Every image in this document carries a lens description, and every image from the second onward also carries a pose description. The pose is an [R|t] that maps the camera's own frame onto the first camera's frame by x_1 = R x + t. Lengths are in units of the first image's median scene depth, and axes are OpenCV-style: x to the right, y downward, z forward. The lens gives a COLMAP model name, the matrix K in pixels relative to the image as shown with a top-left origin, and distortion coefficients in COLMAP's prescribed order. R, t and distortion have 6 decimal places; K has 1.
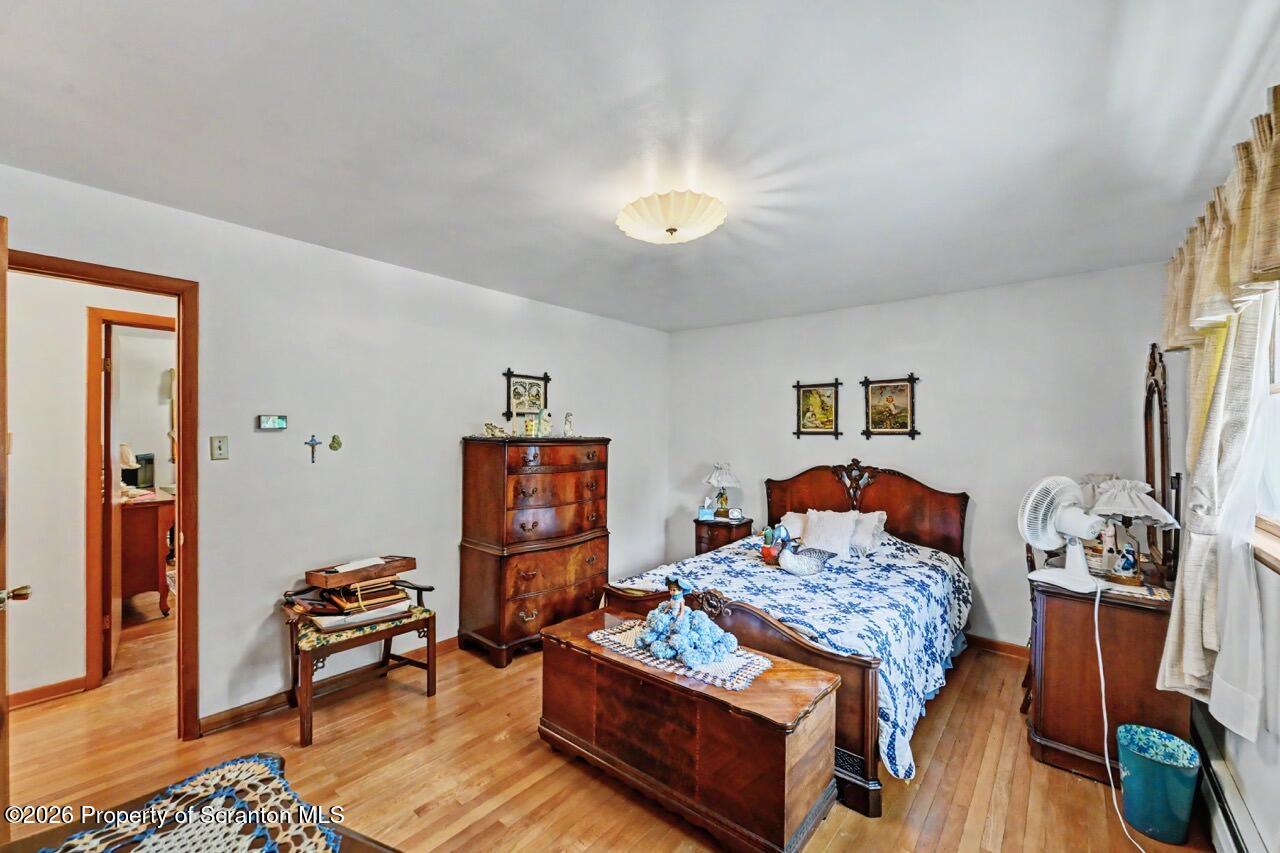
lens RADIAL K [[514.2, 0, 648.1], [0, 514.2, 432.8], [0, 0, 1]] dist [-0.003744, -0.000496]
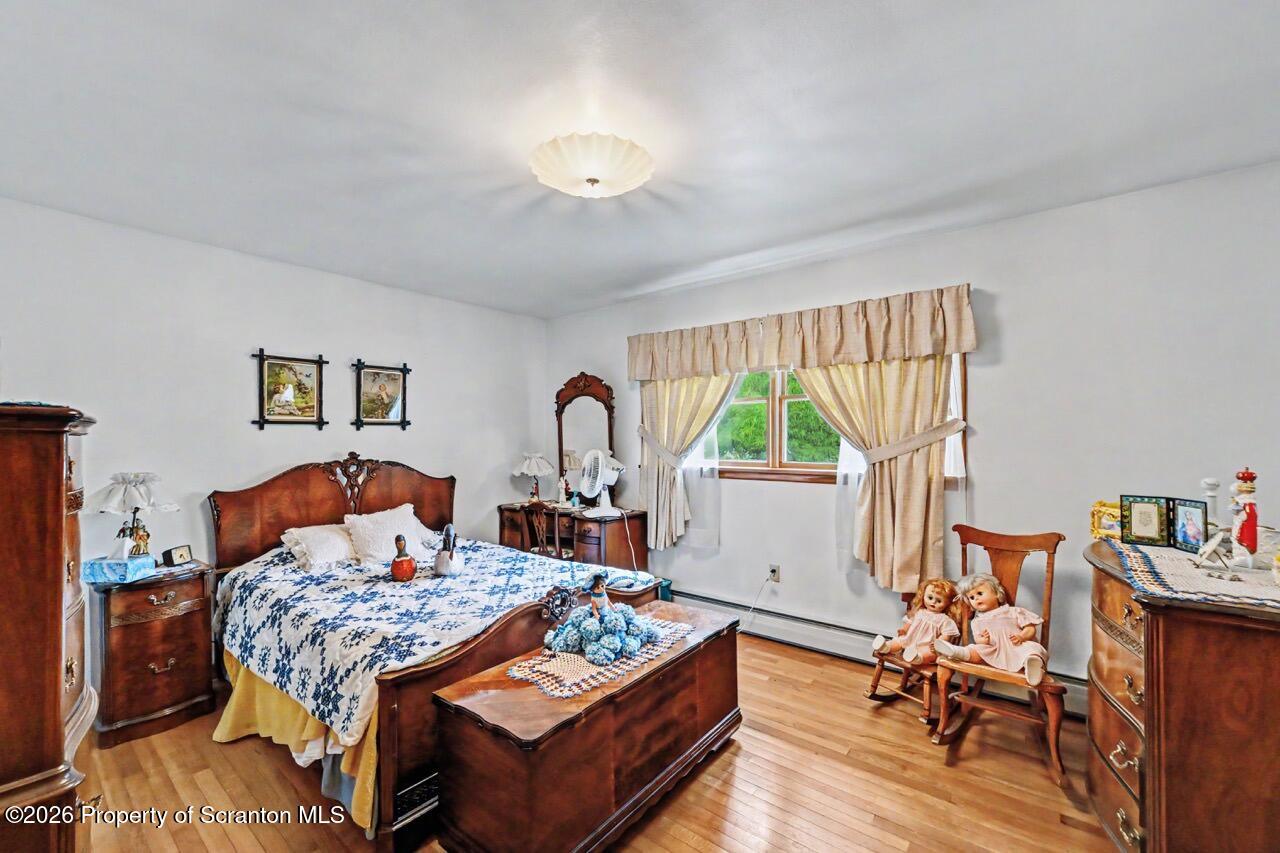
lens RADIAL K [[514.2, 0, 648.1], [0, 514.2, 432.8], [0, 0, 1]] dist [-0.003744, -0.000496]
pose [[-0.025167, 0.002522, 0.999680, -0.479512], [0.002474, 0.999994, -0.002461, 0.021578], [-0.999680, 0.002411, -0.025173, 0.526041]]
